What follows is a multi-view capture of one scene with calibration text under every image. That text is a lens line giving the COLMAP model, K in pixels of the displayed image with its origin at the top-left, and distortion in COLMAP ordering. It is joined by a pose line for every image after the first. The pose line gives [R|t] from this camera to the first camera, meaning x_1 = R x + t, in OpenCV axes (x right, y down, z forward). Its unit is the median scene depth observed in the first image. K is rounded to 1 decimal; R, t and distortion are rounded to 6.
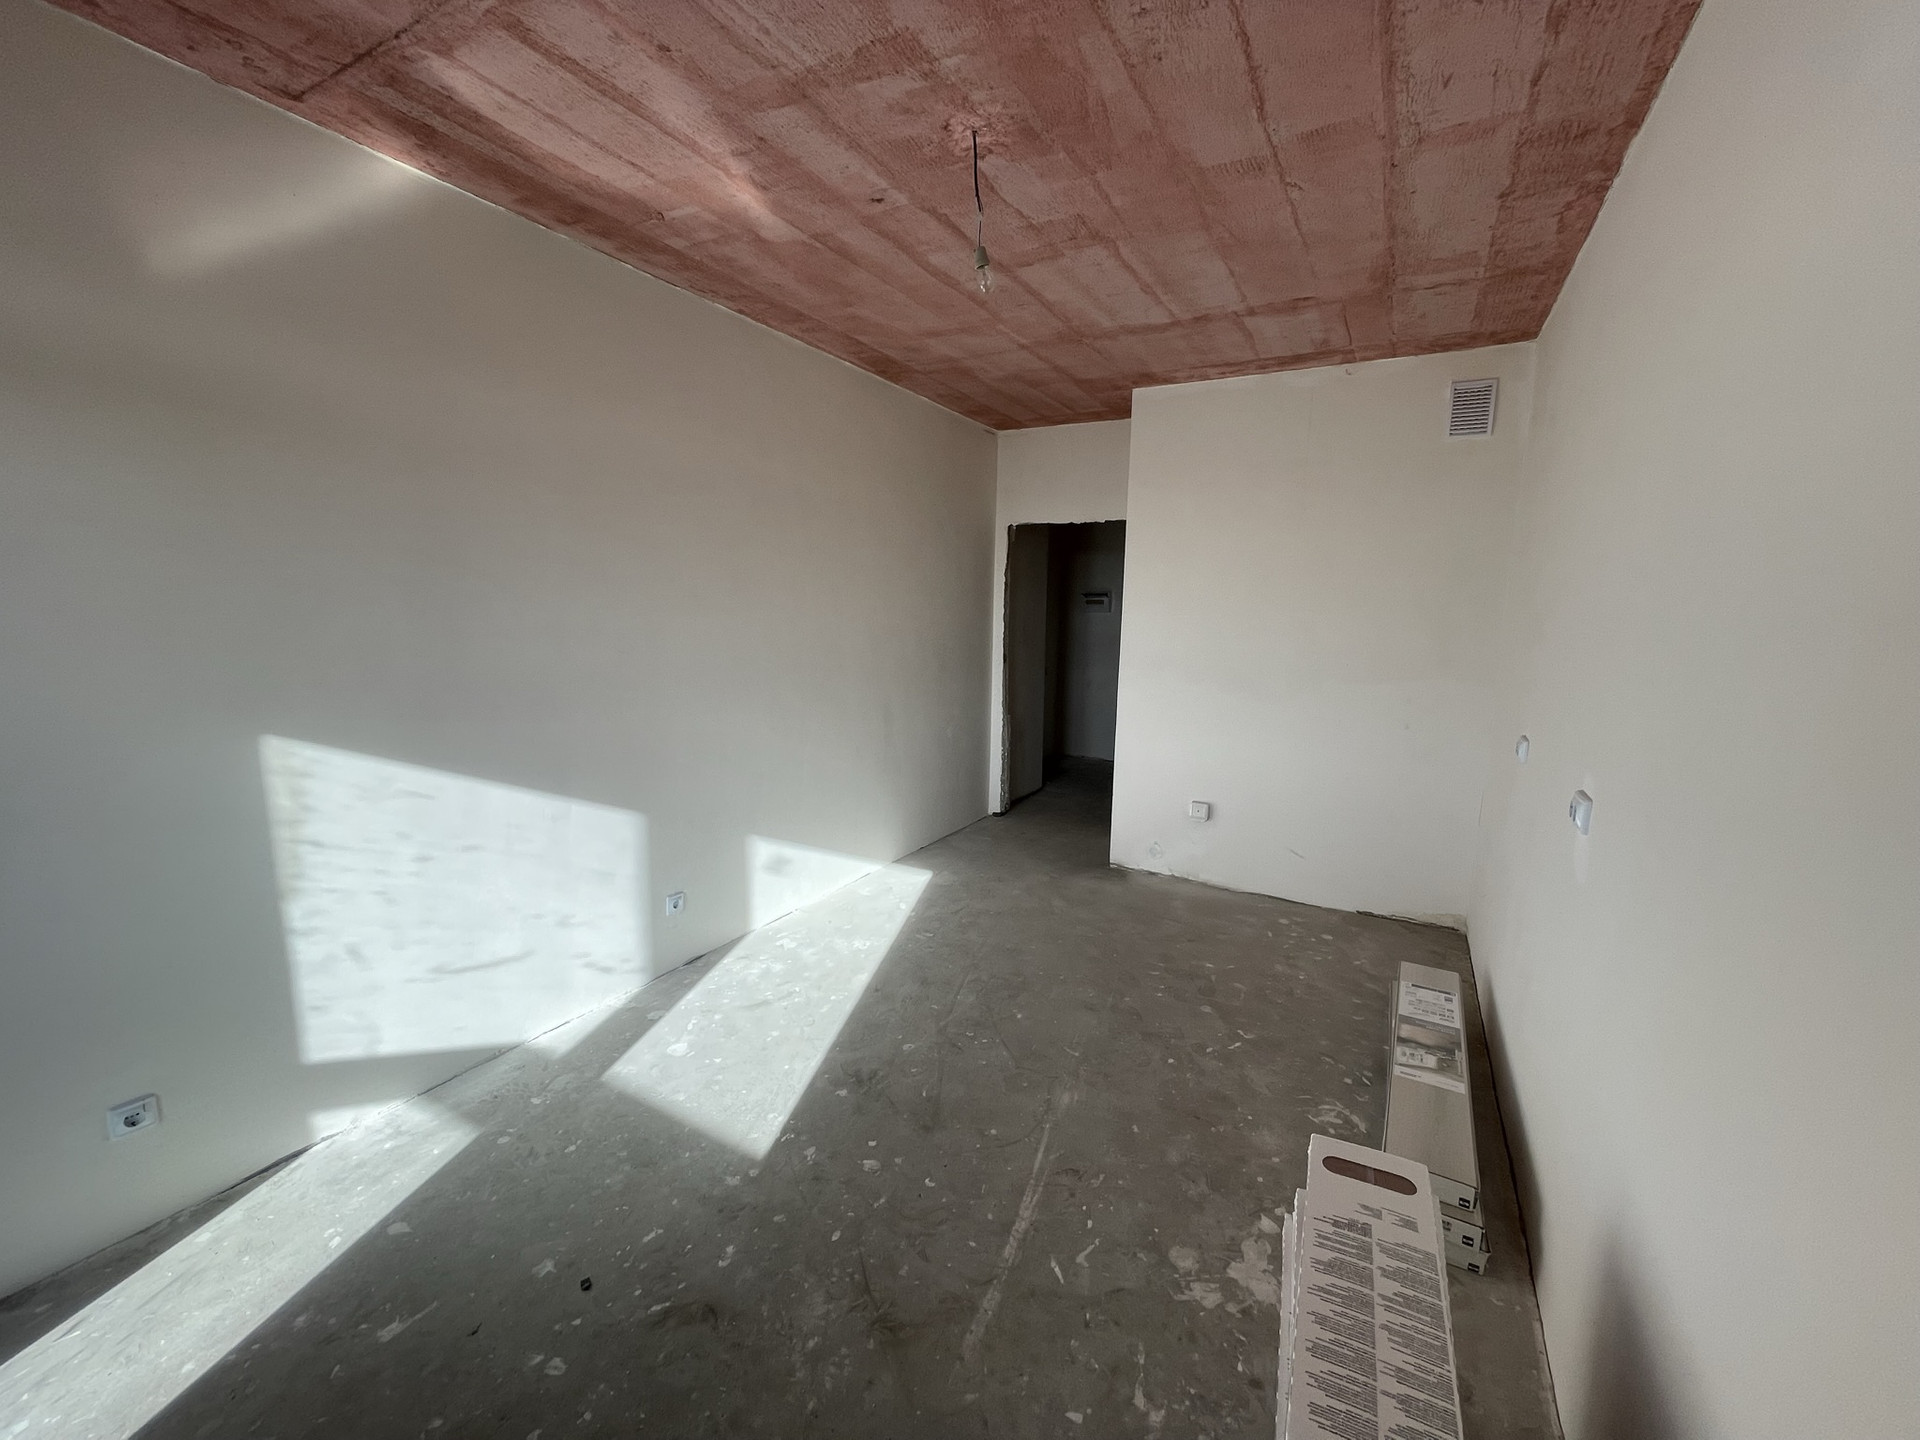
lens RADIAL K [[775.7, 0, 966.5], [0, 775.7, 719.0], [0, 0, 1]] dist [-0.007366, 0.002901]
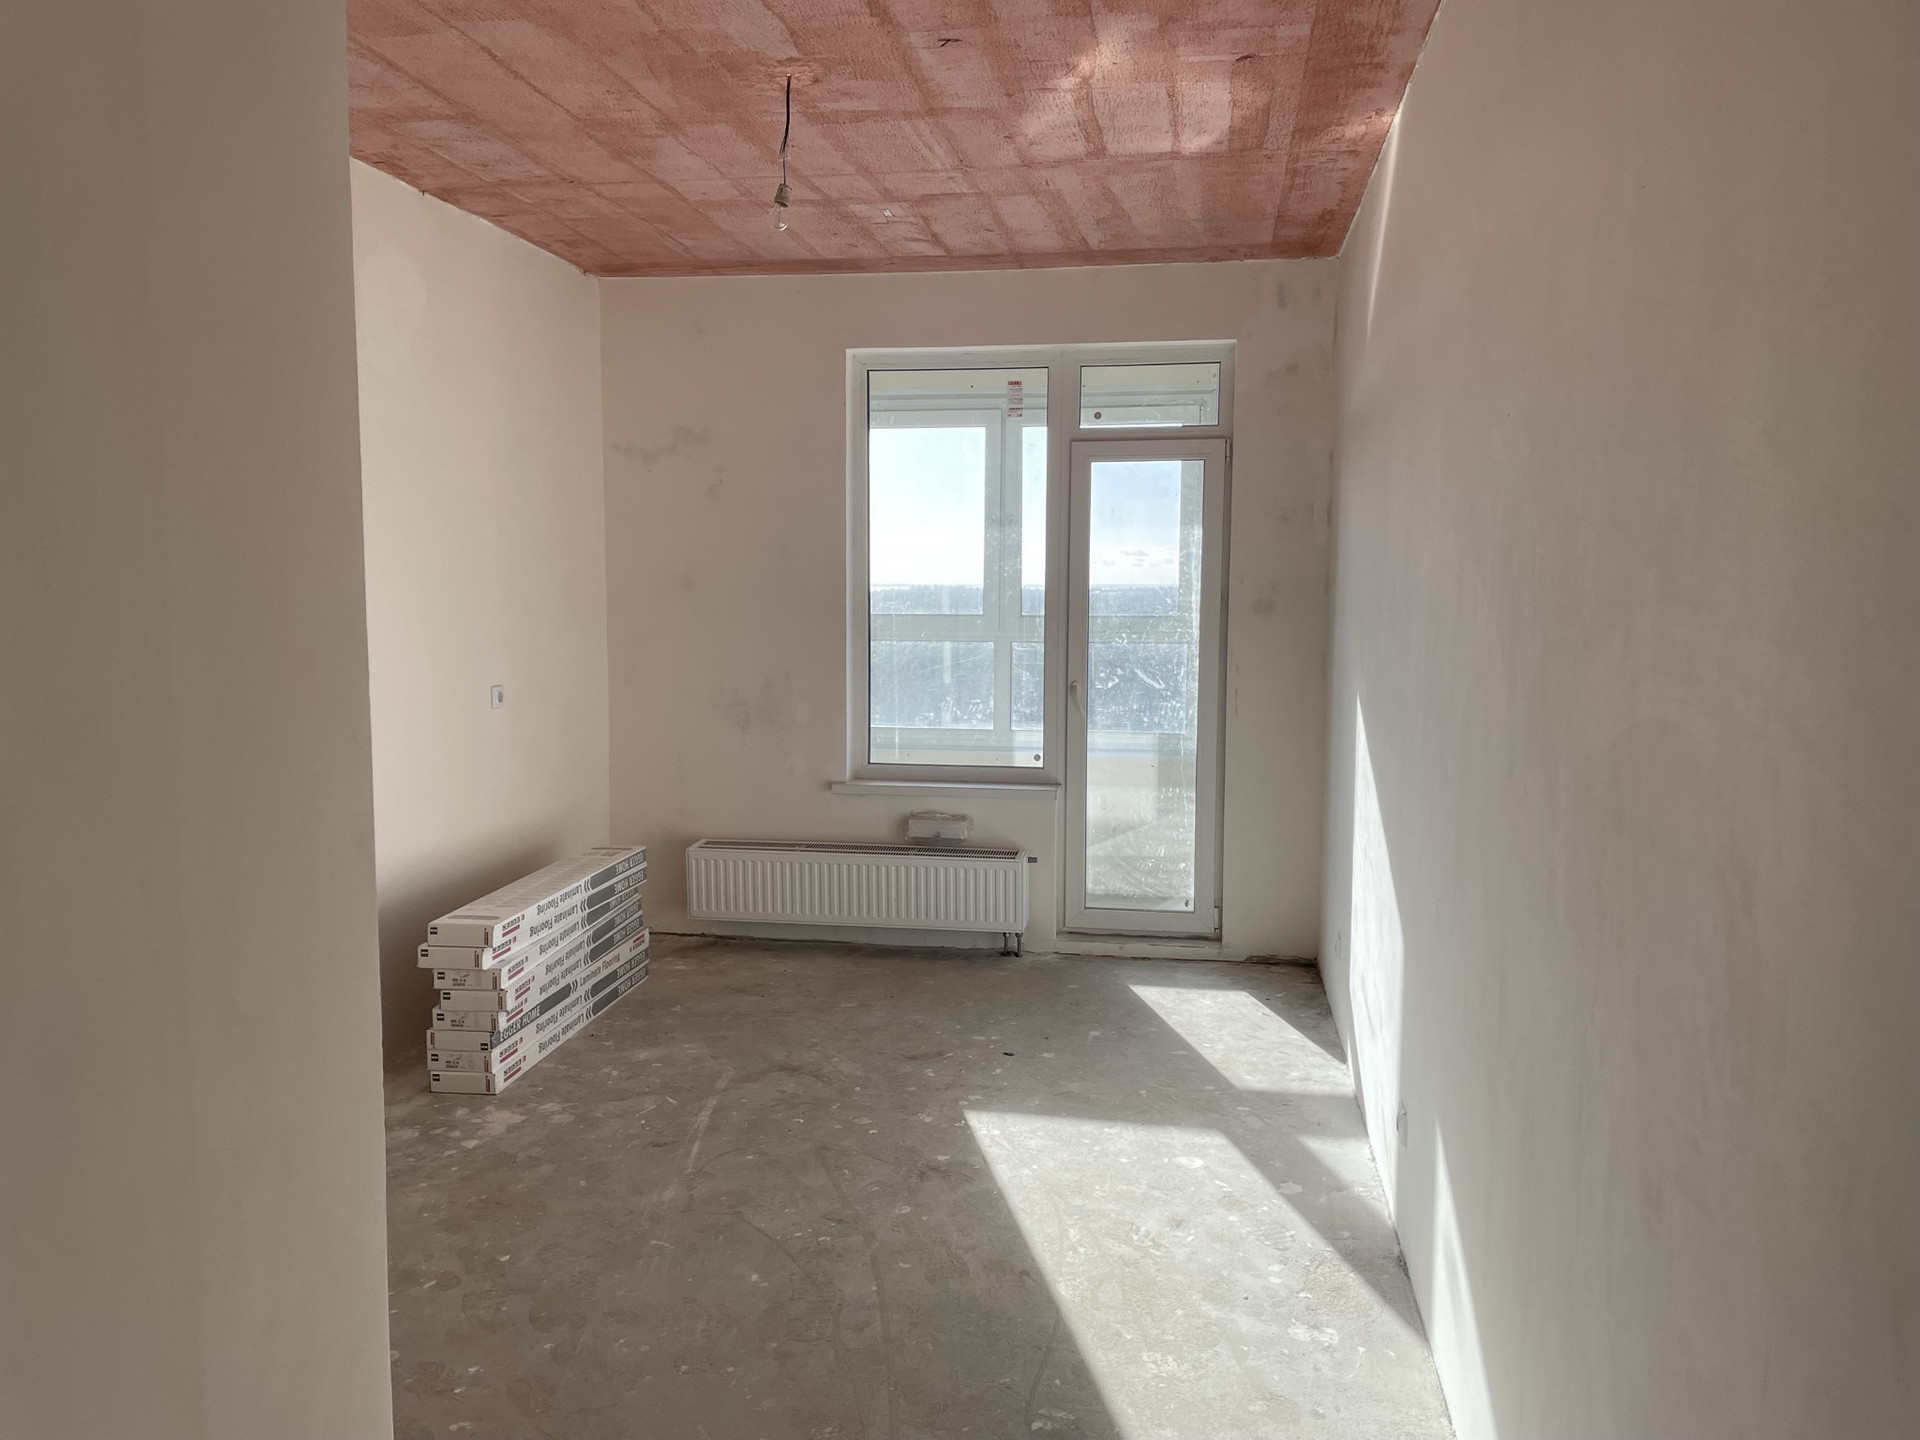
lens RADIAL K [[1451.4, 0, 961.8], [0, 1451.4, 717.7], [0, 0, 1]] dist [0.062795, -0.066079]
pose [[-0.942215, 0.007511, -0.334923, 0.332327], [-0.071187, 0.972428, 0.222072, -0.315561], [0.327357, 0.233082, -0.915702, 2.287298]]
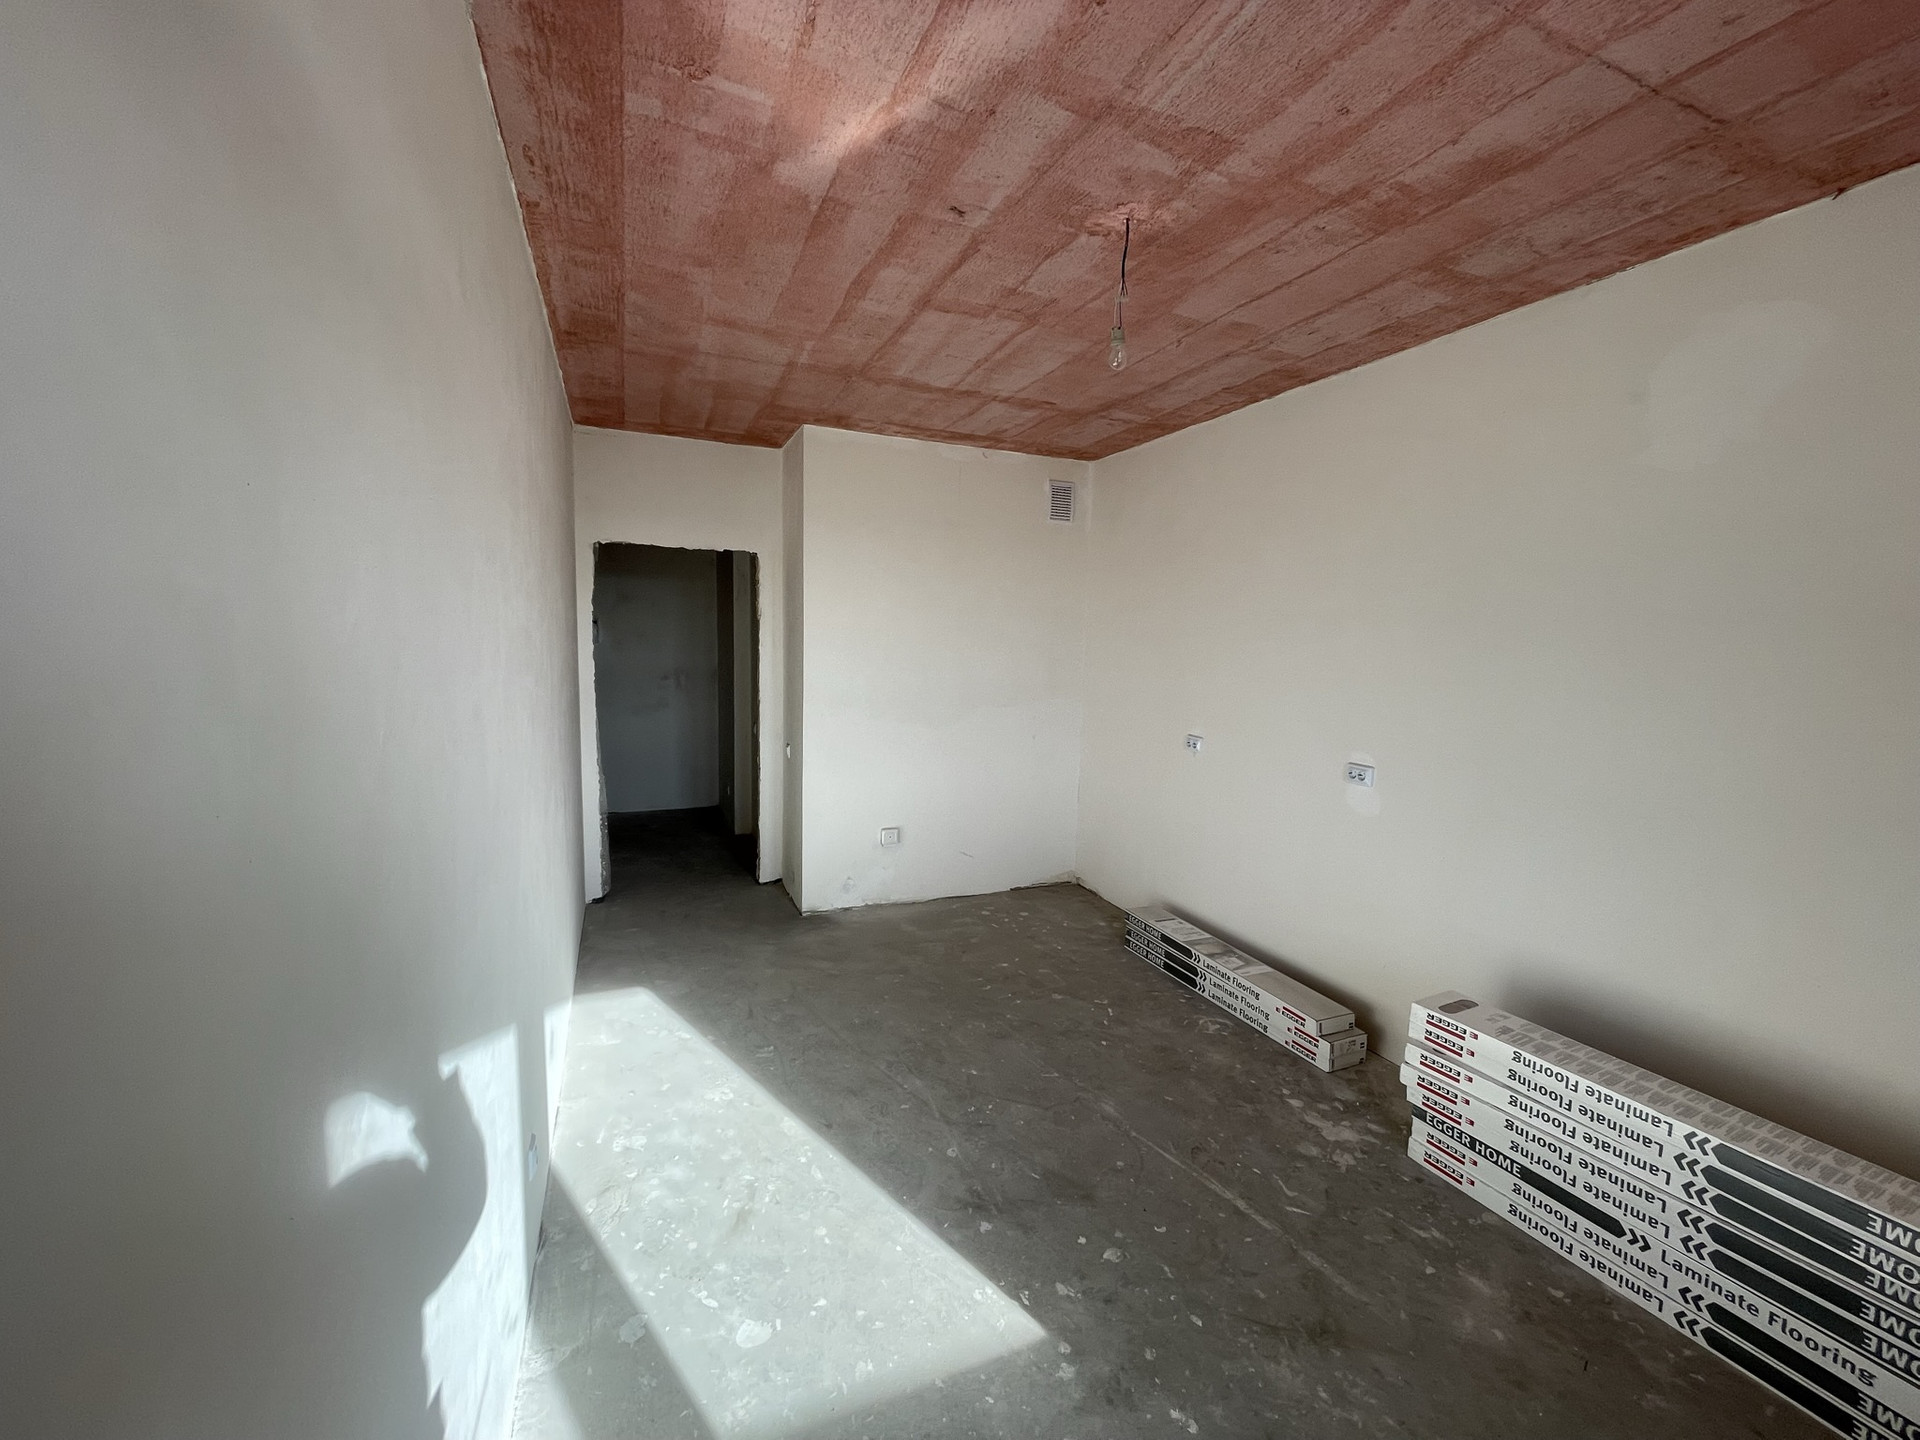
lens RADIAL K [[775.7, 0, 965.6], [0, 775.7, 719.2], [0, 0, 1]] dist [-0.007366, 0.002901]
pose [[0.605777, -0.086179, 0.790953, -0.795162], [0.104015, 0.994163, 0.028656, -0.105186], [-0.788806, 0.064912, 0.611205, 0.447959]]
